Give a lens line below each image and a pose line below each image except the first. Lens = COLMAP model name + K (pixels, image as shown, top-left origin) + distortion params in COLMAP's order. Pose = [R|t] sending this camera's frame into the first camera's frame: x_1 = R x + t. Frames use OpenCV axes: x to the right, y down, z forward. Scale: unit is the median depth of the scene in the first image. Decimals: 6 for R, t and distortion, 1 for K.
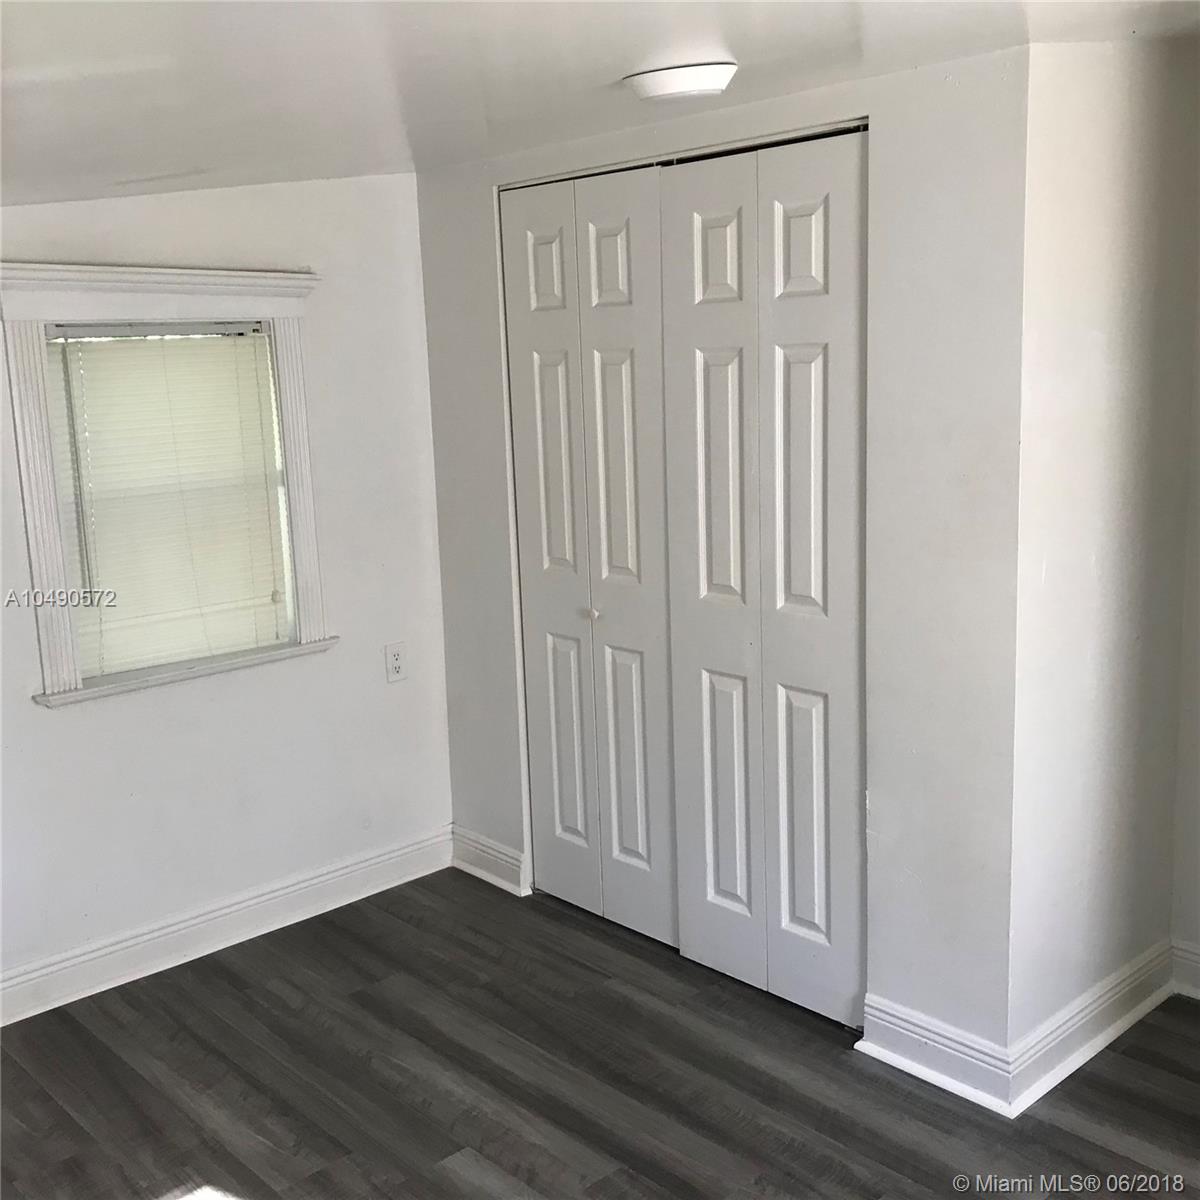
lens RADIAL K [[1295.6, 0, 600.0], [0, 1295.6, 600.0], [0, 0, 1]] dist [0.017249, -0.079507]
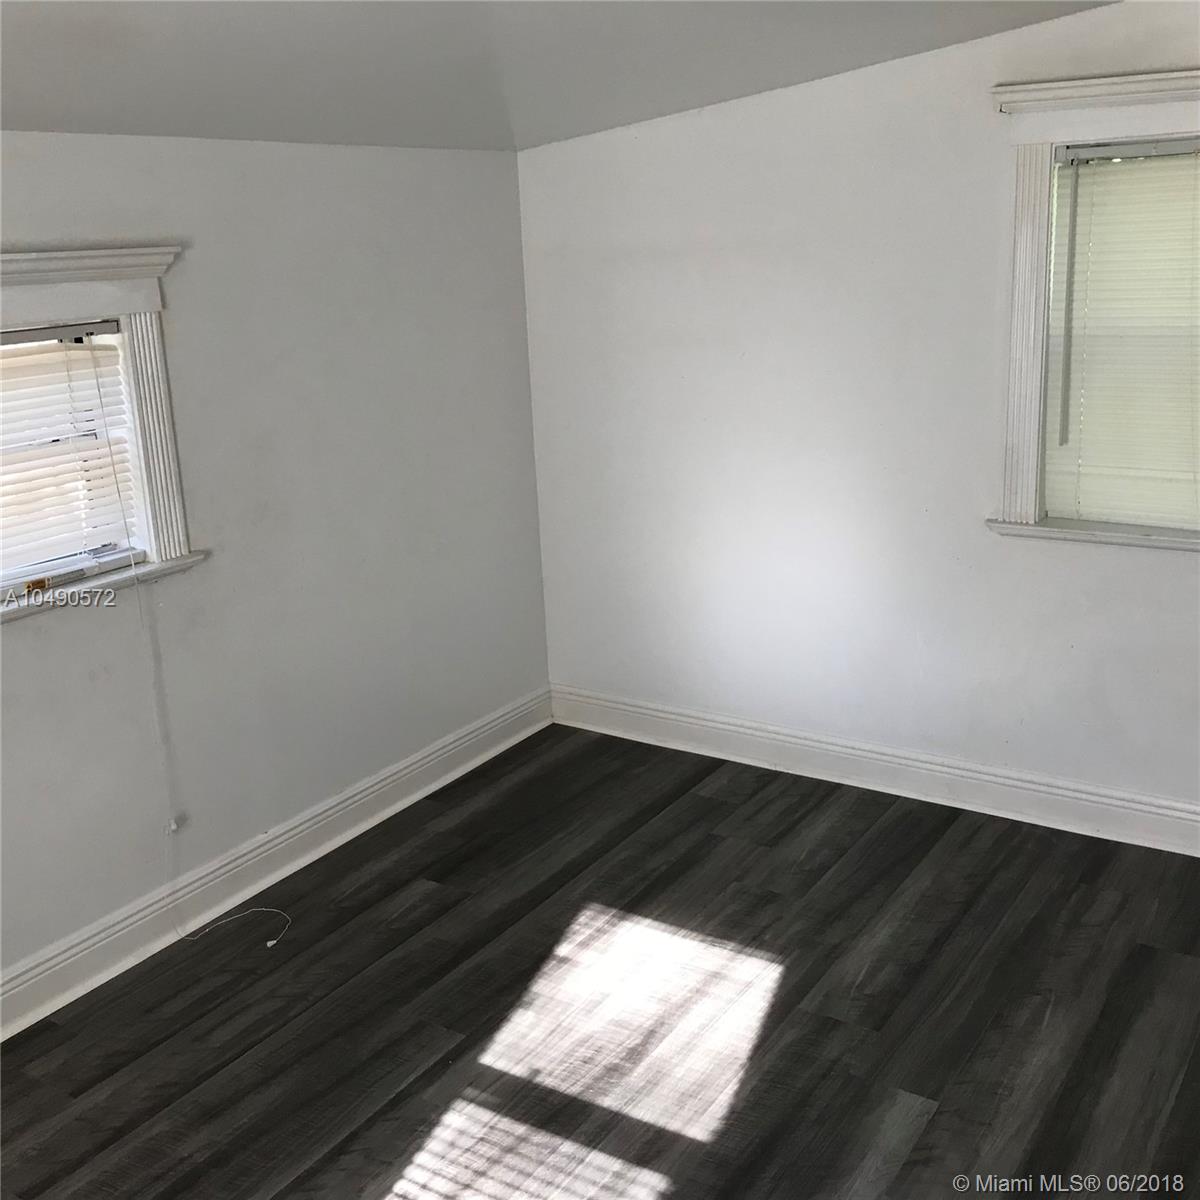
lens RADIAL K [[1297.0, 0, 600.0], [0, 1297.0, 600.0], [0, 0, 1]] dist [0.006791, 0.001861]
pose [[0.240651, 0.284139, -0.928091, 0.490766], [-0.147849, 0.955764, 0.254275, -0.085901], [0.959285, 0.076026, 0.272015, 0.436876]]
